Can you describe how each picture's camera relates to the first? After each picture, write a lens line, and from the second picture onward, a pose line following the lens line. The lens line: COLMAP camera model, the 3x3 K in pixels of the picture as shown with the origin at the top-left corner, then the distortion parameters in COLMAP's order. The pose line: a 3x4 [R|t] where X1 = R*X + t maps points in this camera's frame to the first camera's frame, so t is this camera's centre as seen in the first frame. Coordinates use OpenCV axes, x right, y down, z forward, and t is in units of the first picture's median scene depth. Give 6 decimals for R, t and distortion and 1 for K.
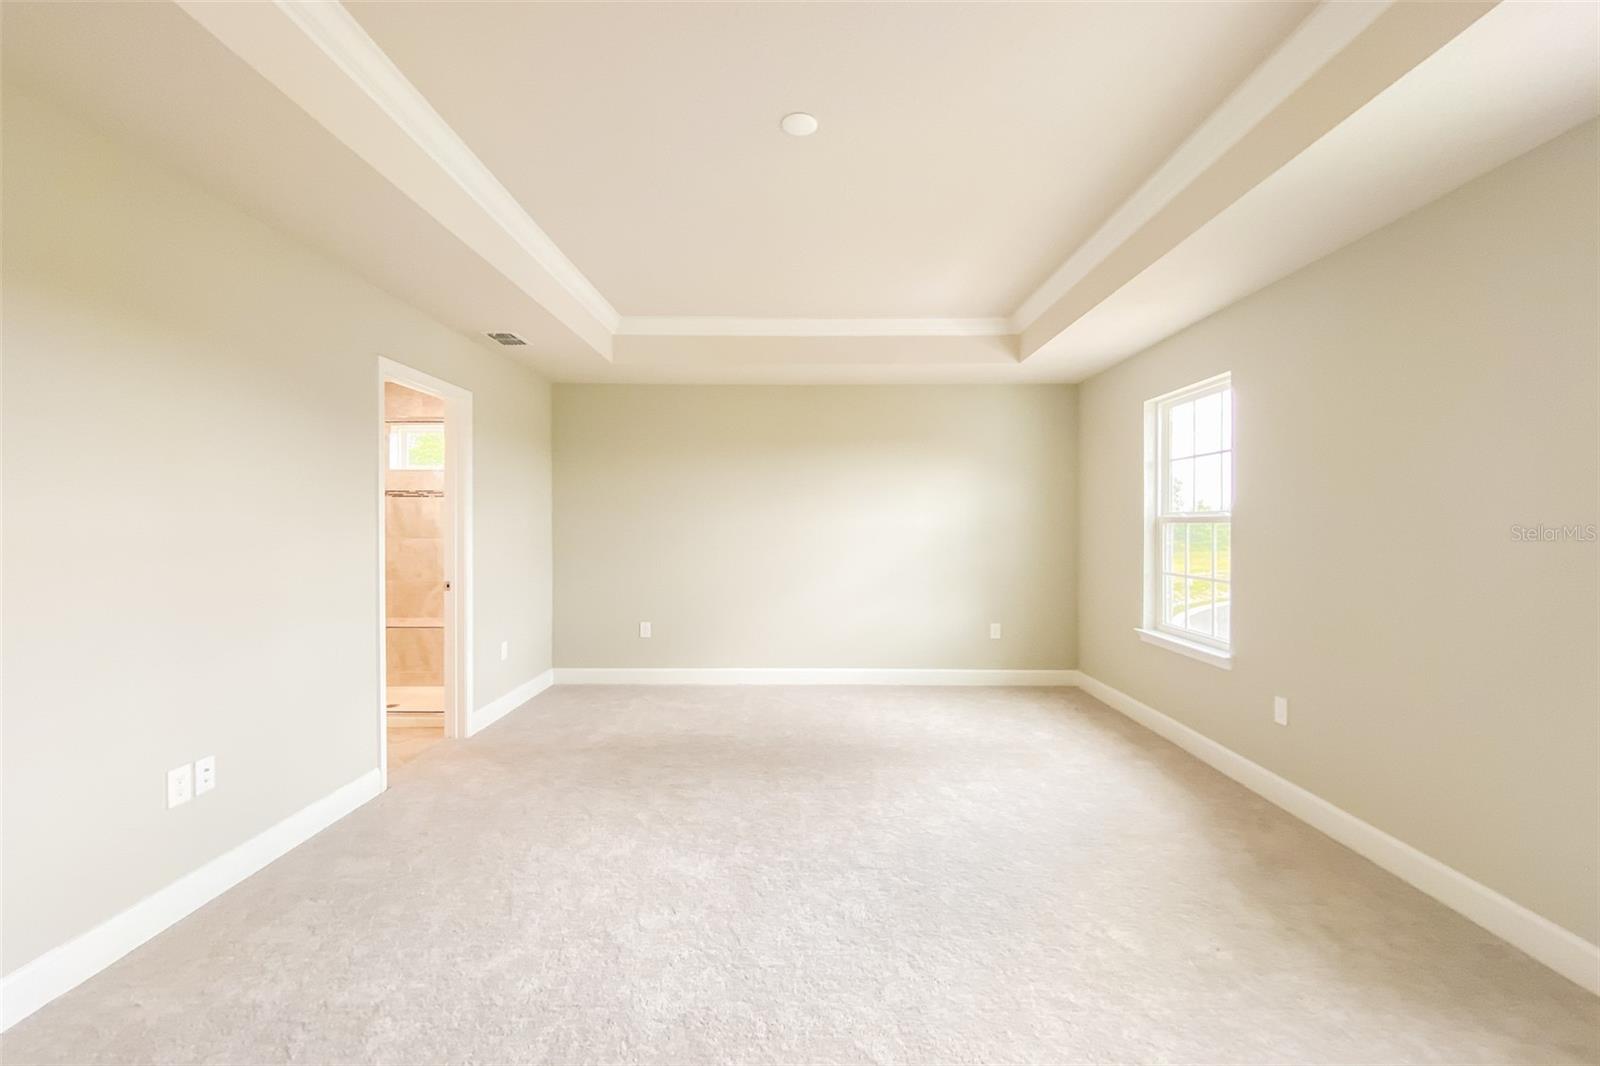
lens RADIAL K [[668.7, 0, 791.0], [0, 668.7, 525.9], [0, 0, 1]] dist [0.024275, -0.011605]
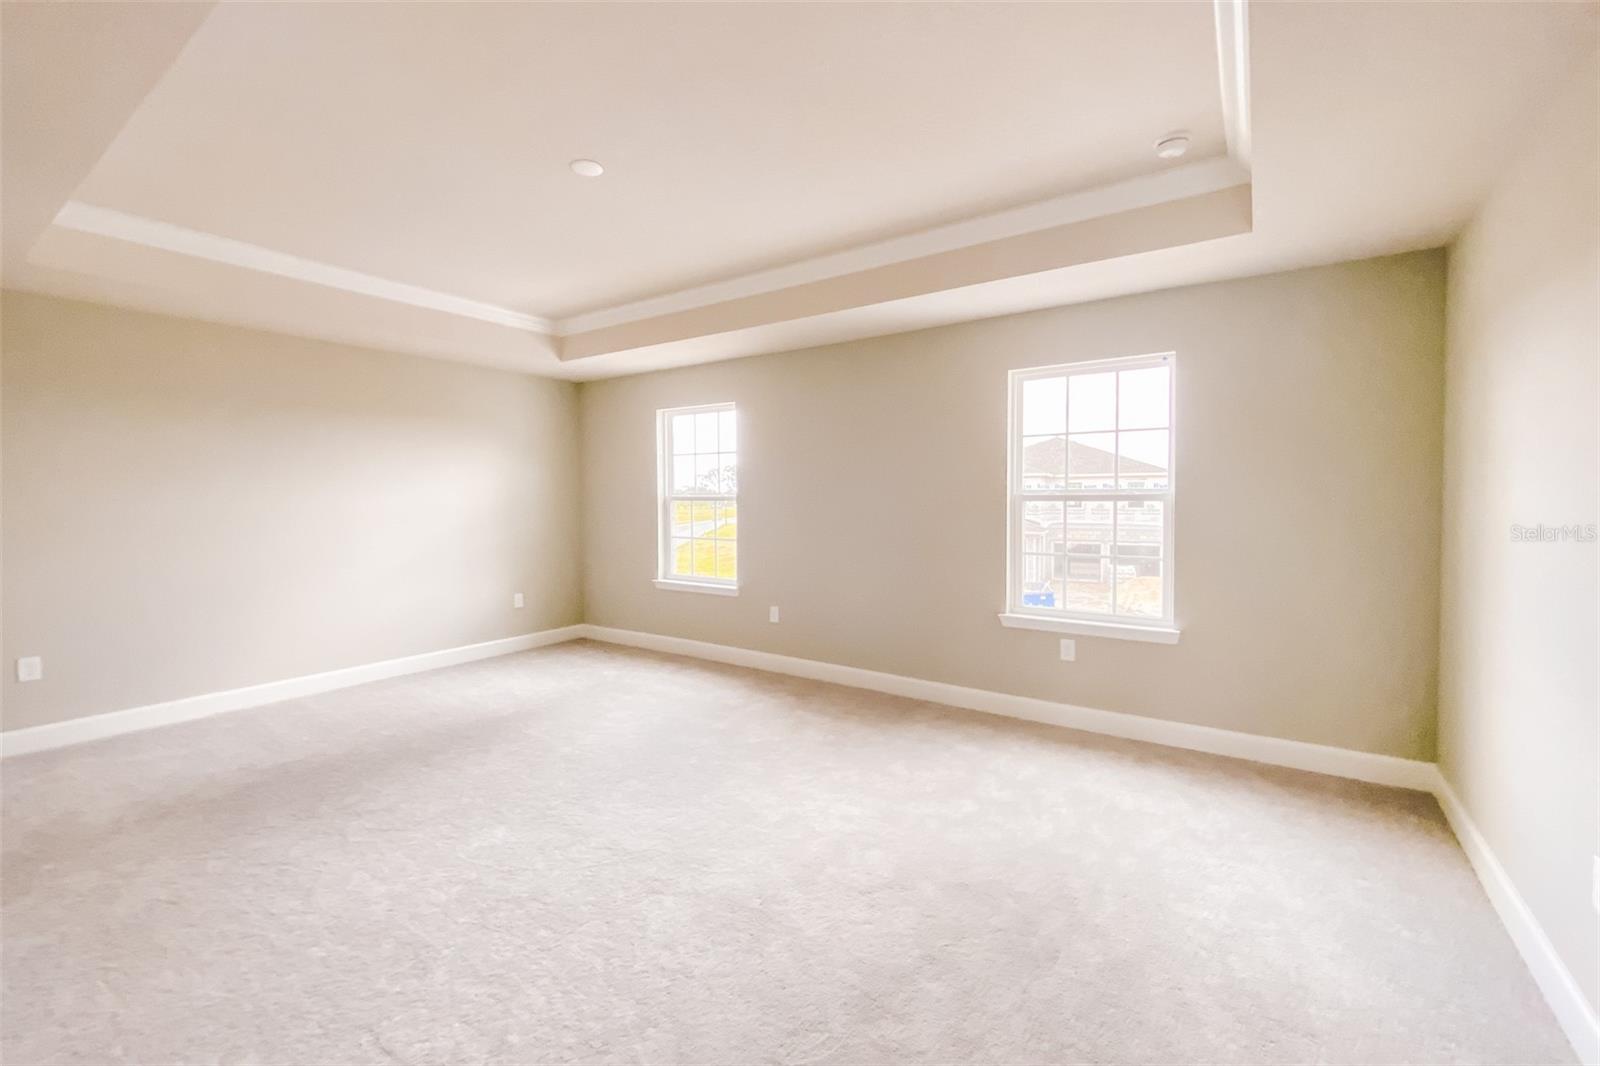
lens RADIAL K [[665.3, 0, 798.7], [0, 665.3, 504.8], [0, 0, 1]] dist [-0.000771, -0.000130]
pose [[0.567152, -0.011523, 0.823533, -0.426204], [0.006662, 0.999934, 0.009403, -0.007032], [-0.823586, 0.000154, 0.567191, 0.021053]]
